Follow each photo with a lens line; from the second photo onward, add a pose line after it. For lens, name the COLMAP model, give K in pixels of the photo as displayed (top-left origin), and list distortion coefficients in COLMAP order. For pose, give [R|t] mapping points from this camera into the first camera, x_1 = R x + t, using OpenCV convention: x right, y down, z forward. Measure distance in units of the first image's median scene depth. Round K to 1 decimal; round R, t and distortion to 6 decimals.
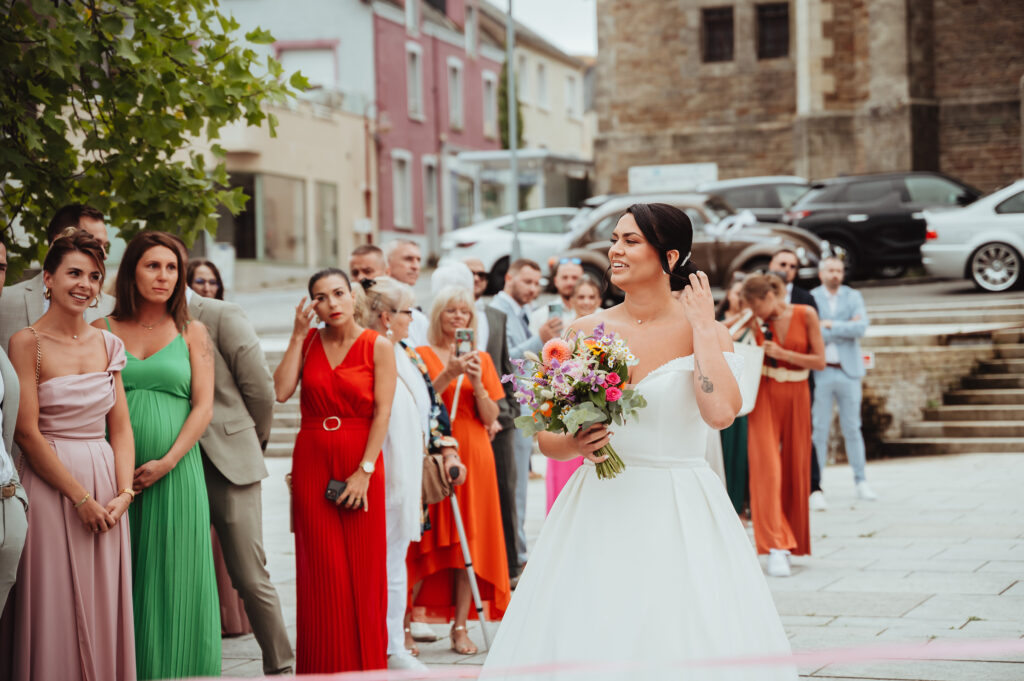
lens RADIAL K [[2260.1, 0, 508.5], [0, 2260.1, 339.7], [0, 0, 1]] dist [0.219382, 0.000000]
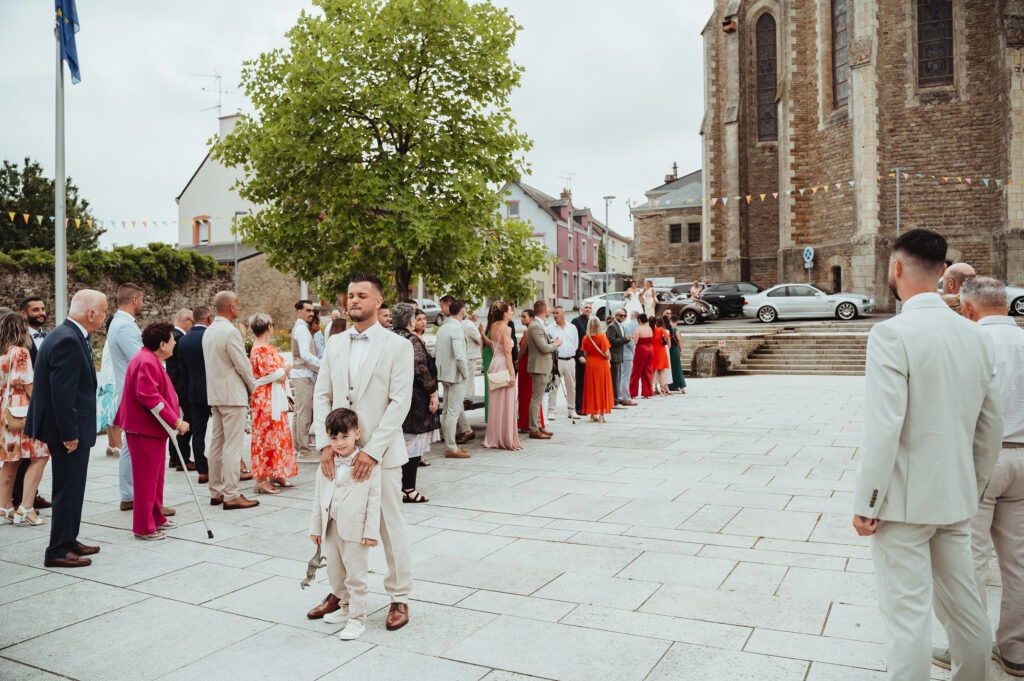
lens RADIAL K [[799.0, 0, 518.6], [0, 799.0, 337.9], [0, 0, 1]] dist [-0.037153, 0.010016]
pose [[0.994825, 0.018379, -0.099931, -0.004935], [-0.018129, 0.999830, 0.003410, 0.001358], [0.099976, -0.001581, 0.994989, -0.053515]]
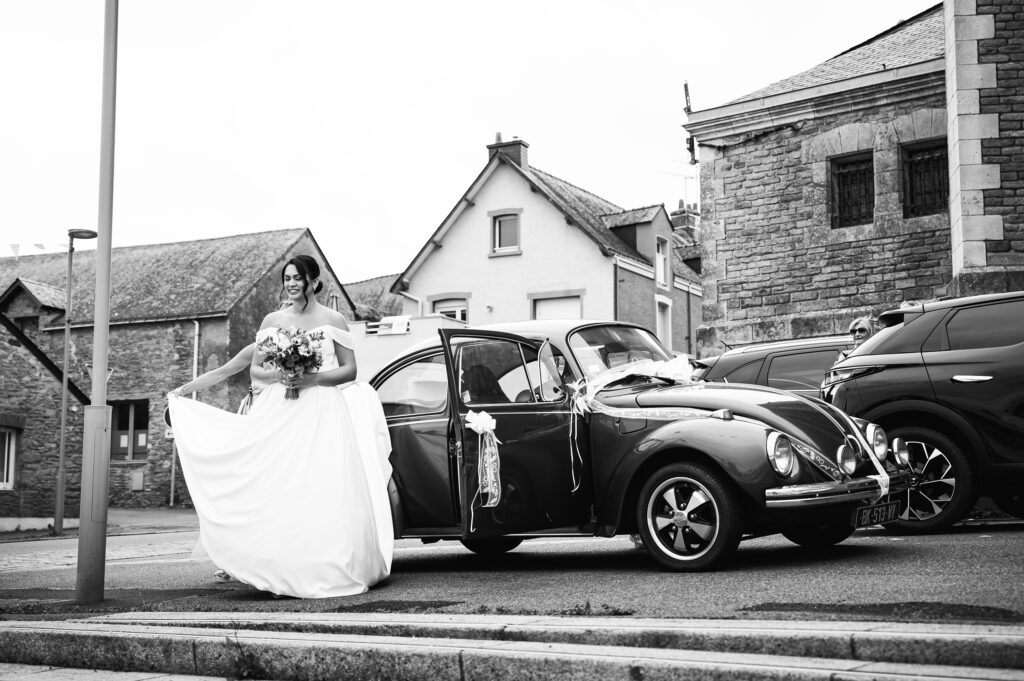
lens RADIAL K [[1449.3, 0, 507.7], [0, 1449.3, 345.4], [0, 0, 1]] dist [0.151419, 0.000000]
pose [[0.969344, -0.015035, -0.245249, 0.109120], [-0.018944, 0.990582, -0.135602, -0.014667], [0.244978, 0.136090, 0.959930, 0.553422]]
